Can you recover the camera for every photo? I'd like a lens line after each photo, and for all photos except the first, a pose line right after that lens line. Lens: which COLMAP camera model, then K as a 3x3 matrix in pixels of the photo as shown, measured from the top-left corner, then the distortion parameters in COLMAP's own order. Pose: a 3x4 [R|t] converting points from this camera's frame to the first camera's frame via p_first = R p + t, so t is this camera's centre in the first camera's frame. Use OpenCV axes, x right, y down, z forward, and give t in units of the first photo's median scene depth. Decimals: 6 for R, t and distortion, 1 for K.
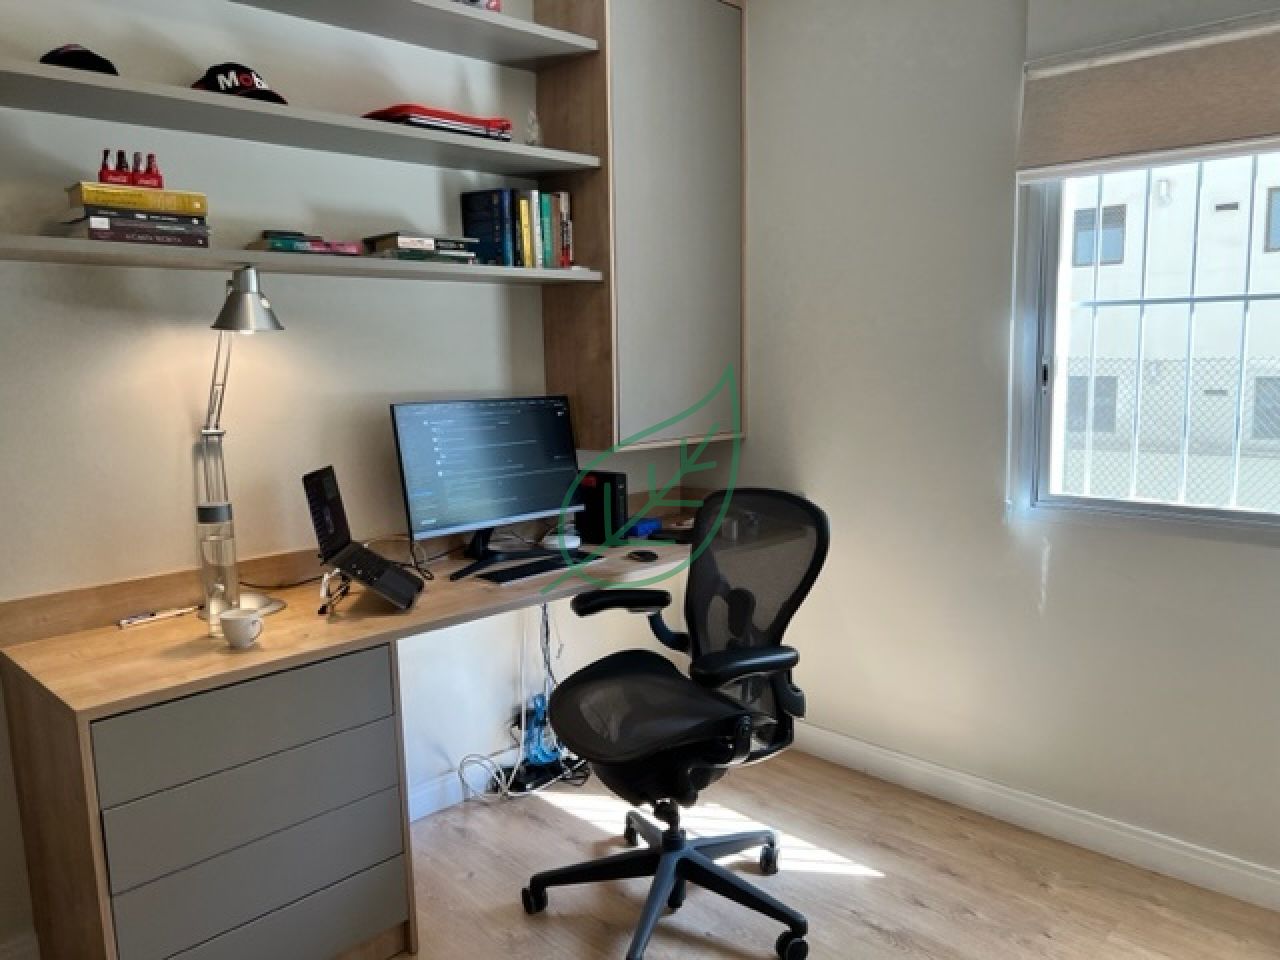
lens RADIAL K [[960.7, 0, 640.0], [0, 960.7, 480.0], [0, 0, 1]] dist [-0.004943, -0.003789]
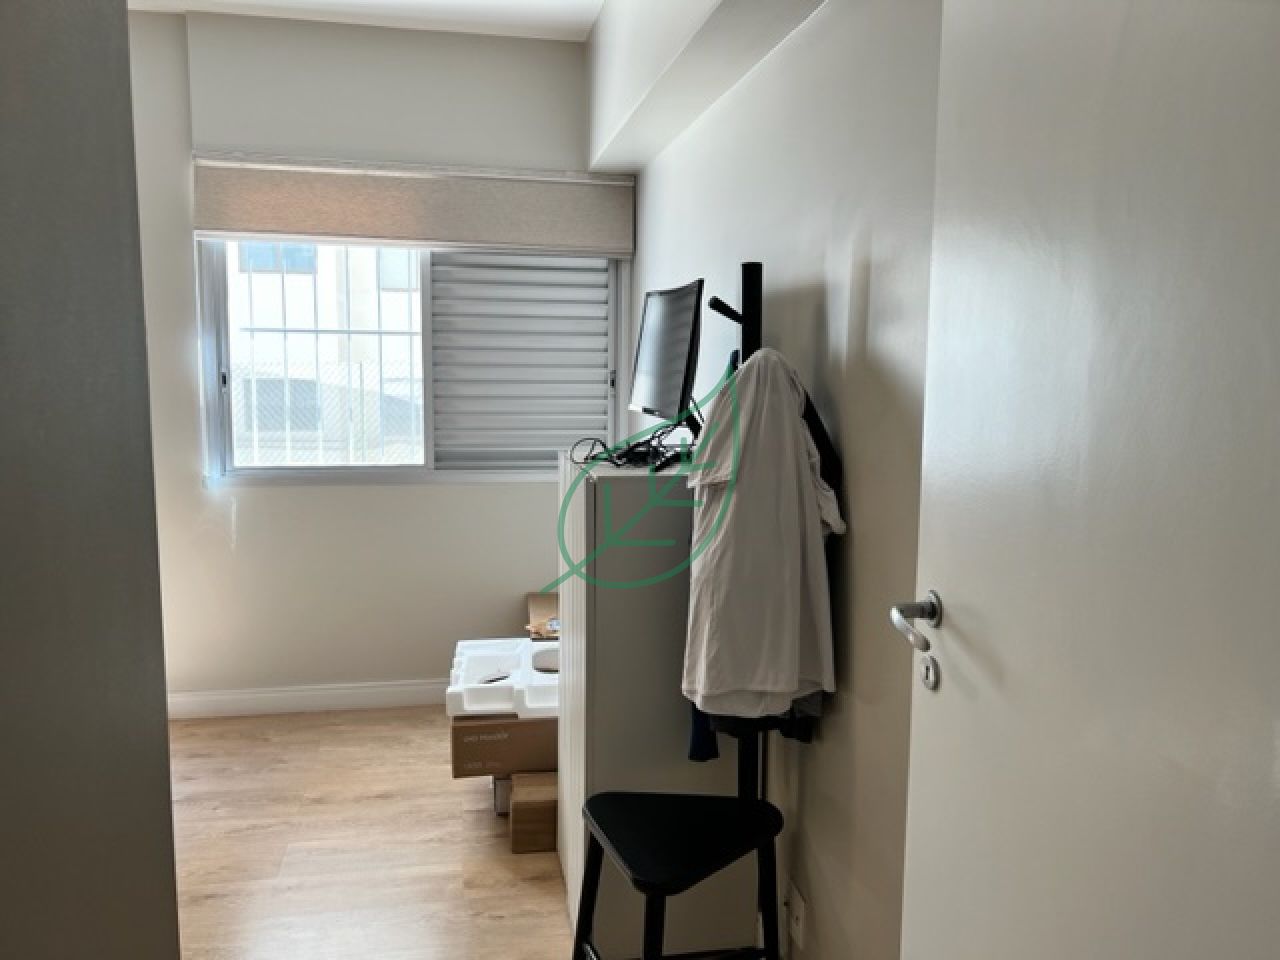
lens RADIAL K [[975.5, 0, 640.0], [0, 975.5, 480.0], [0, 0, 1]] dist [-0.002853, -0.000930]
pose [[0.560737, -0.084135, 0.823708, -0.414934], [0.088163, 0.995235, 0.041638, 0.028720], [-0.823287, 0.049272, 0.565483, -0.281945]]
